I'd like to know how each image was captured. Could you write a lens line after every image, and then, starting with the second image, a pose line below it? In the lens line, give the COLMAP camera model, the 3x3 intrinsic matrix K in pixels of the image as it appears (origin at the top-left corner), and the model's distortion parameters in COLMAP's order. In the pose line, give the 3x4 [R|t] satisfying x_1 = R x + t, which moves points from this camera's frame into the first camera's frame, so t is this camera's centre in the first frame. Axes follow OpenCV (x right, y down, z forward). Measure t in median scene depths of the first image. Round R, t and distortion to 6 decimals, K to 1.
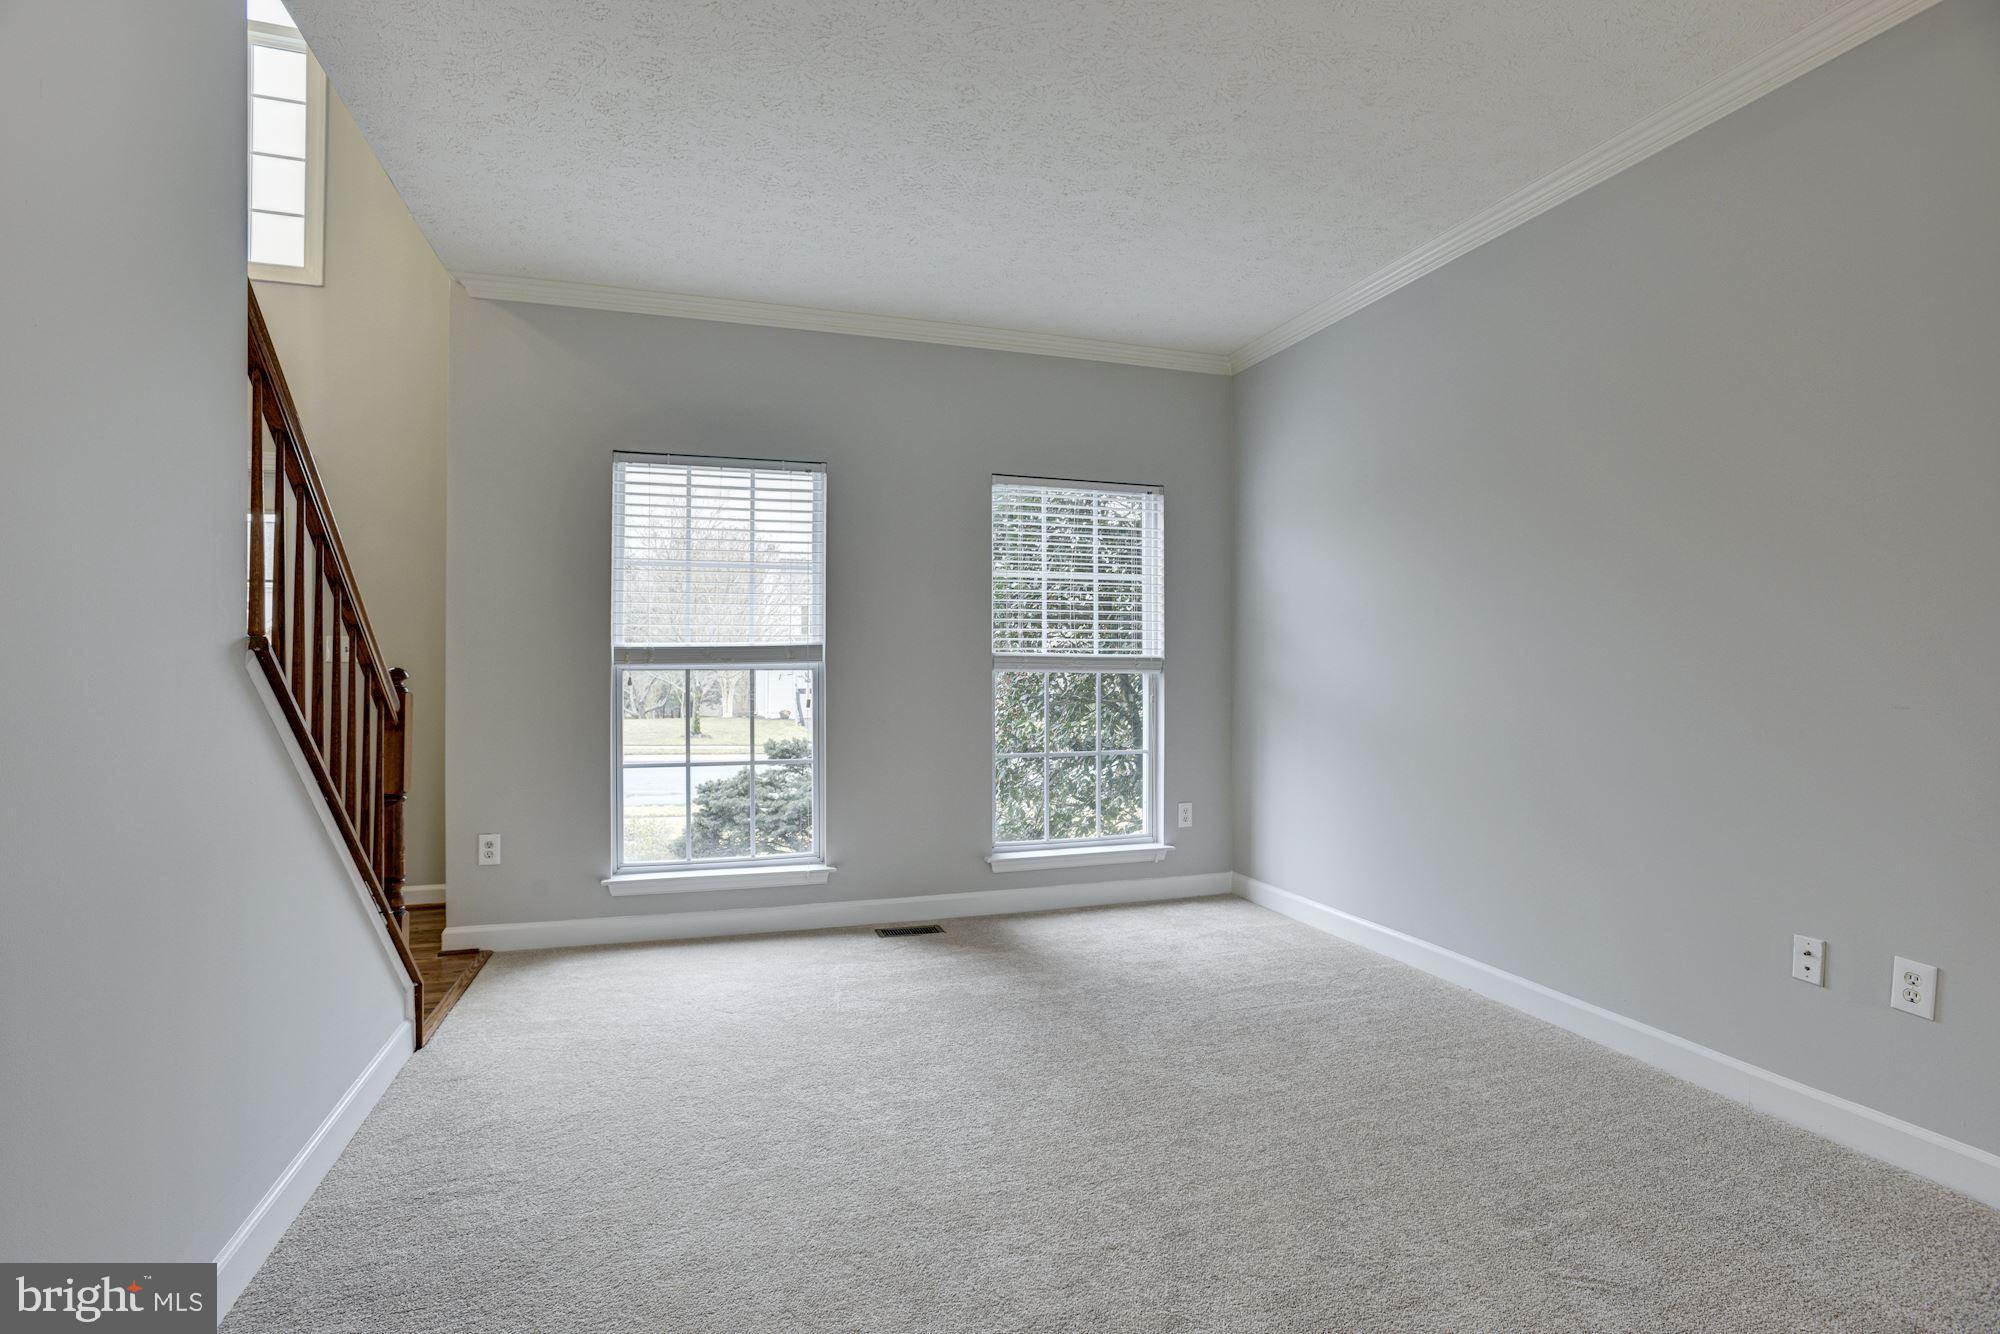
lens RADIAL K [[963.4, 0, 1003.8], [0, 963.4, 664.8], [0, 0, 1]] dist [-0.064877, 0.034537]
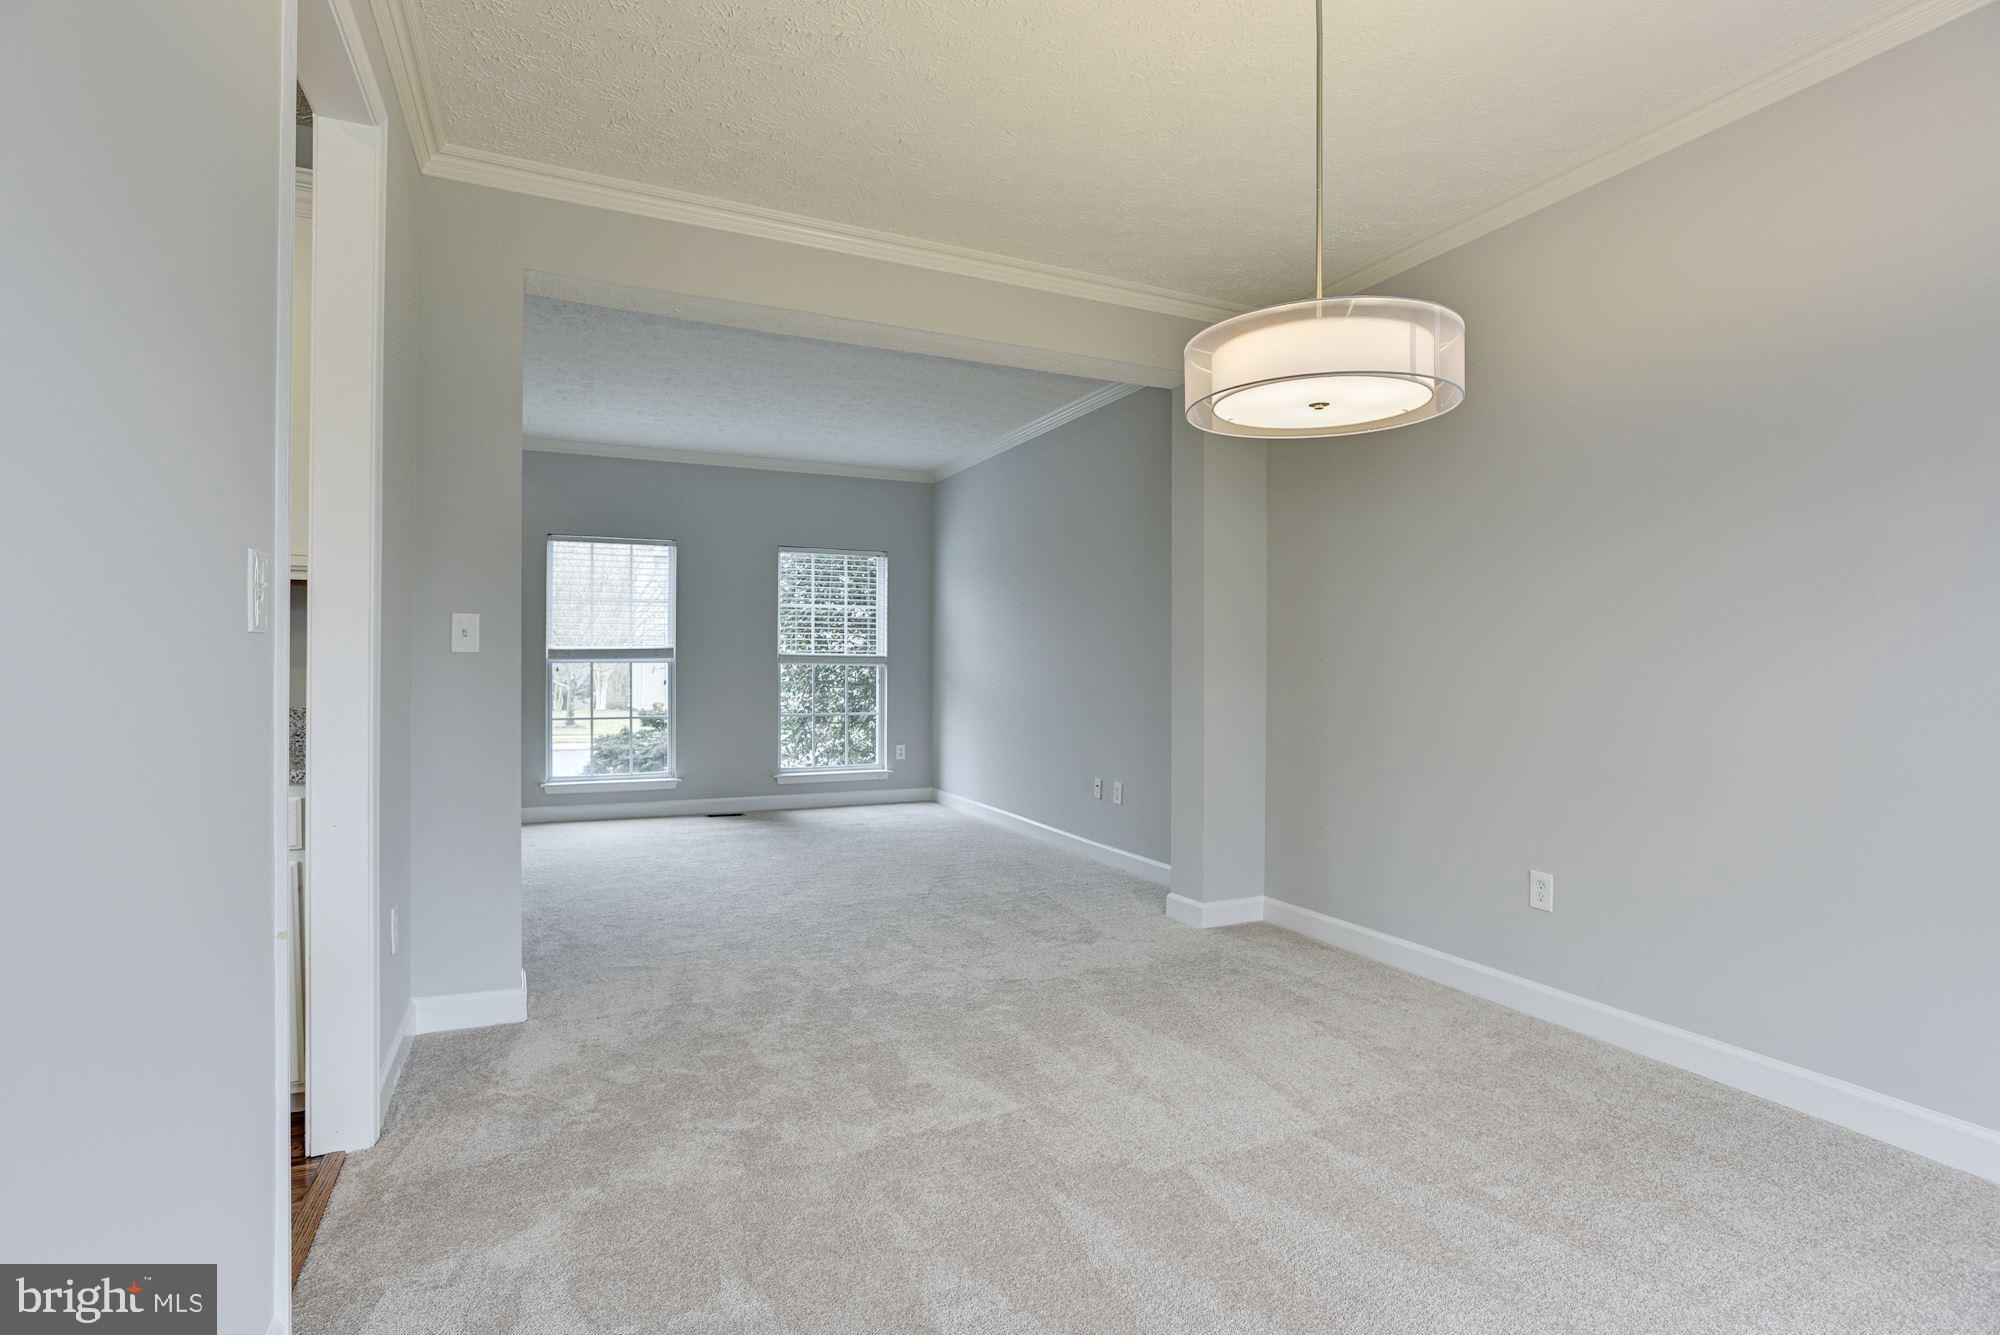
lens RADIAL K [[963.4, 0, 1003.8], [0, 963.4, 665.3], [0, 0, 1]] dist [-0.064877, 0.034537]
pose [[0.992686, 0.003549, 0.120674, 0.176238], [-0.004245, 0.999976, 0.005506, -0.002231], [-0.120651, -0.005978, 0.992677, -0.706679]]
